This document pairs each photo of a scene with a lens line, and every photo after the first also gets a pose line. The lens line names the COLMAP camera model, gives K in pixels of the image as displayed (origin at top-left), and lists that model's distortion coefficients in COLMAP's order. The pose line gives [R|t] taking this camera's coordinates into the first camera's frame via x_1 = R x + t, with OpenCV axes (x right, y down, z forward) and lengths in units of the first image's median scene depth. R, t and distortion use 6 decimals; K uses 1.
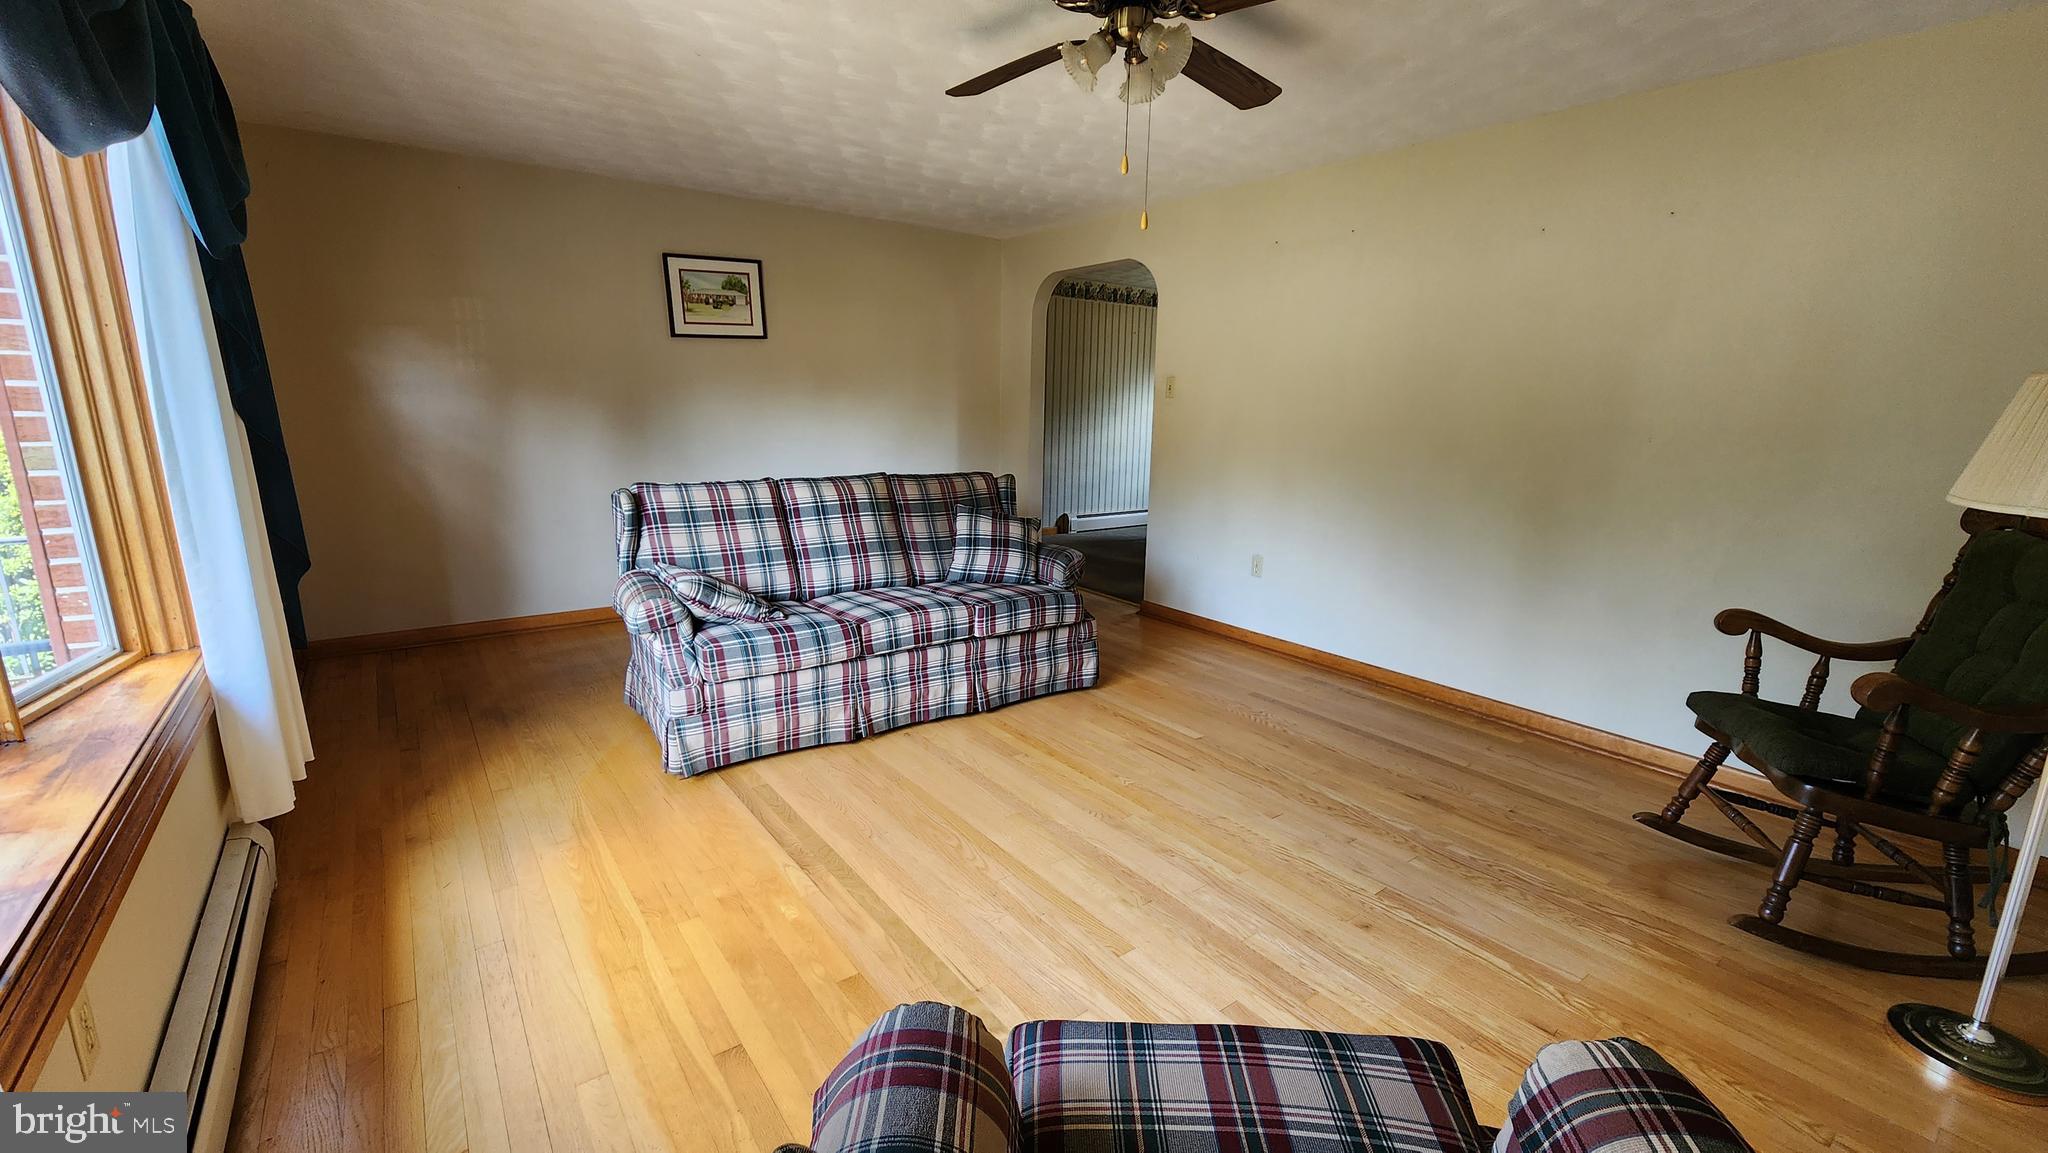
lens RADIAL K [[843.5, 0, 1046.3], [0, 843.5, 569.1], [0, 0, 1]] dist [-0.000290, -0.001973]
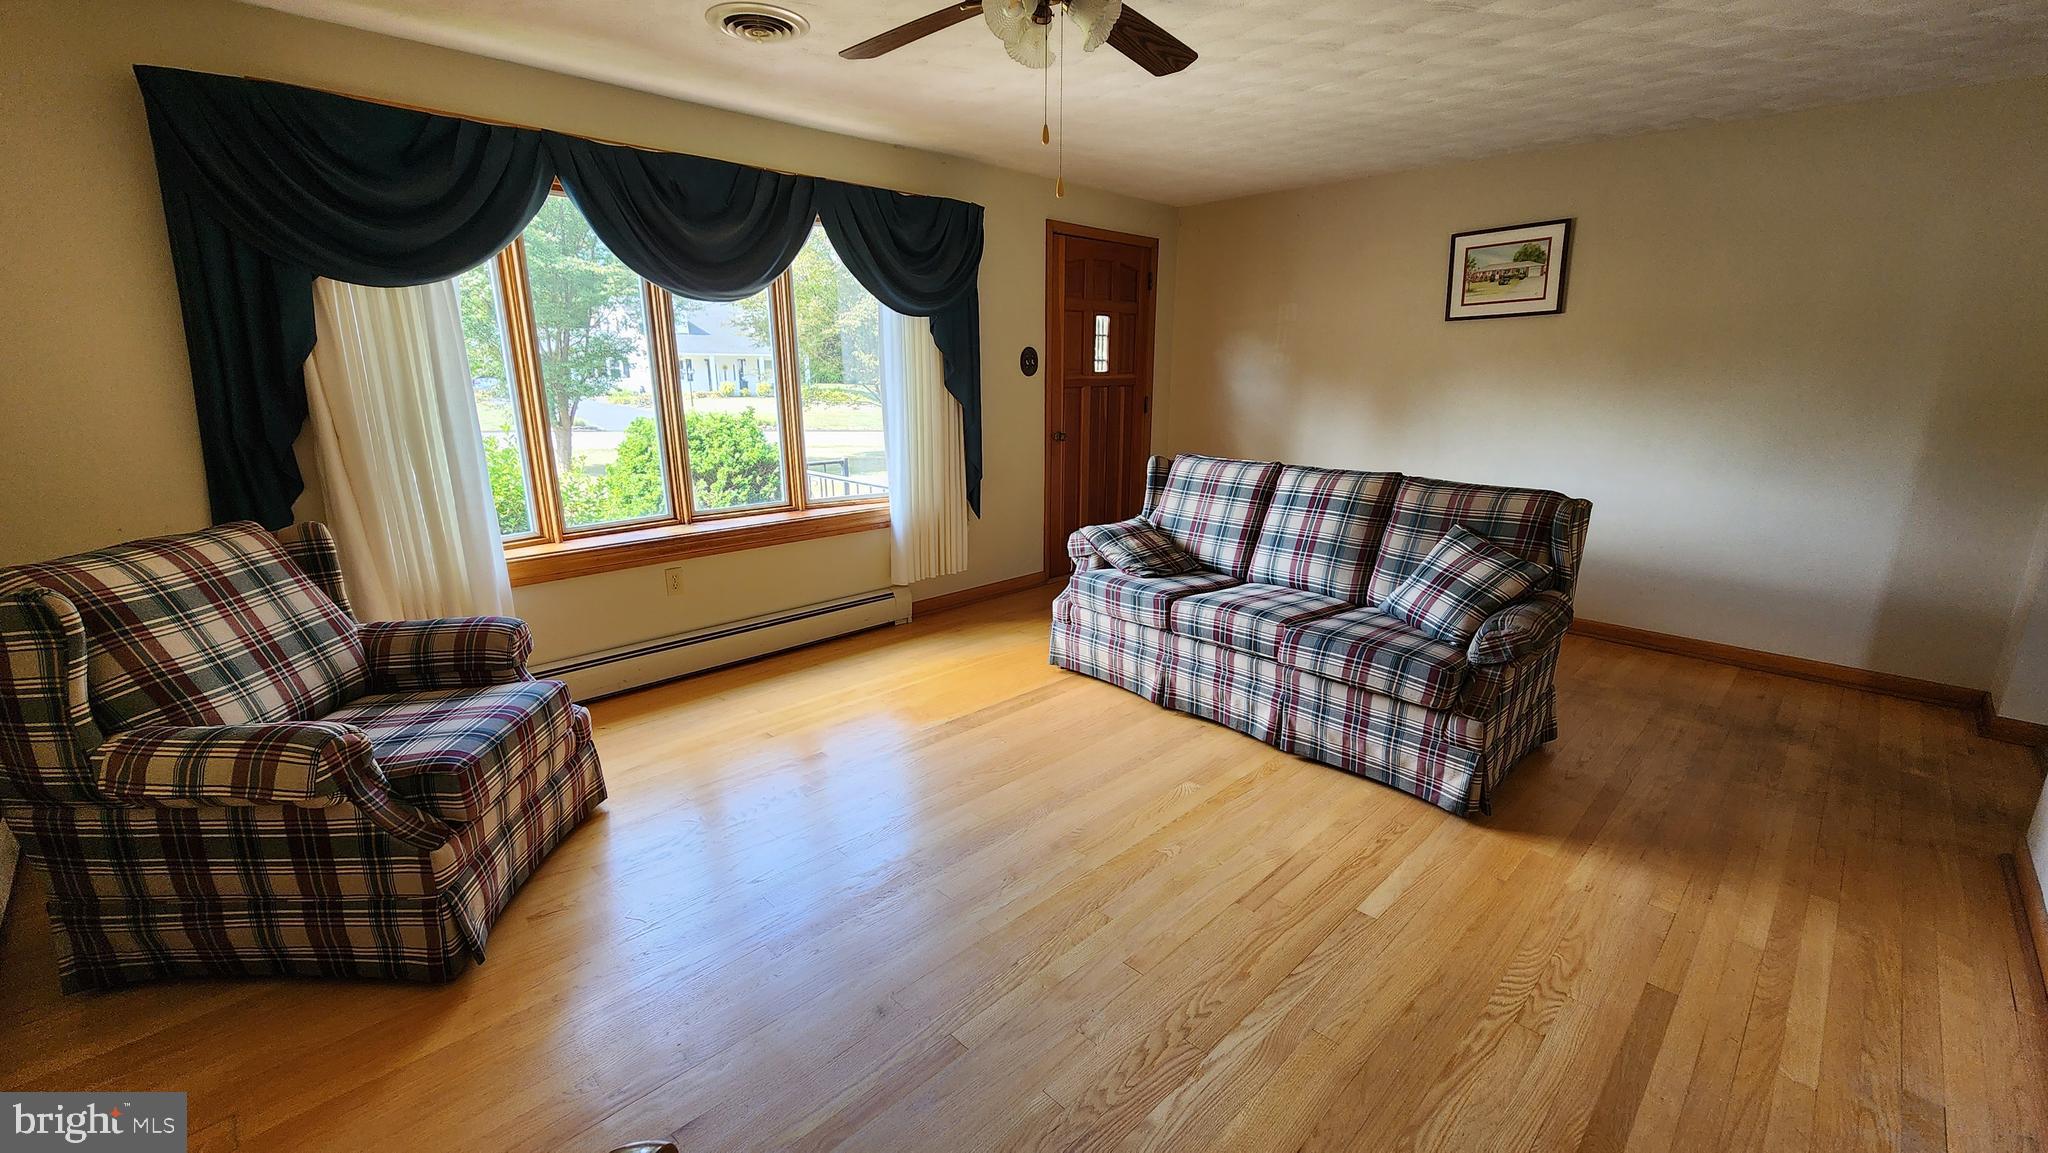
lens RADIAL K [[843.5, 0, 1007.8], [0, 843.5, 569.3], [0, 0, 1]] dist [-0.000290, -0.001973]
pose [[0.121921, 0.215124, -0.968946, 0.629948], [-0.199685, 0.961585, 0.188363, -0.105921], [0.972246, 0.170518, 0.160194, 0.515220]]
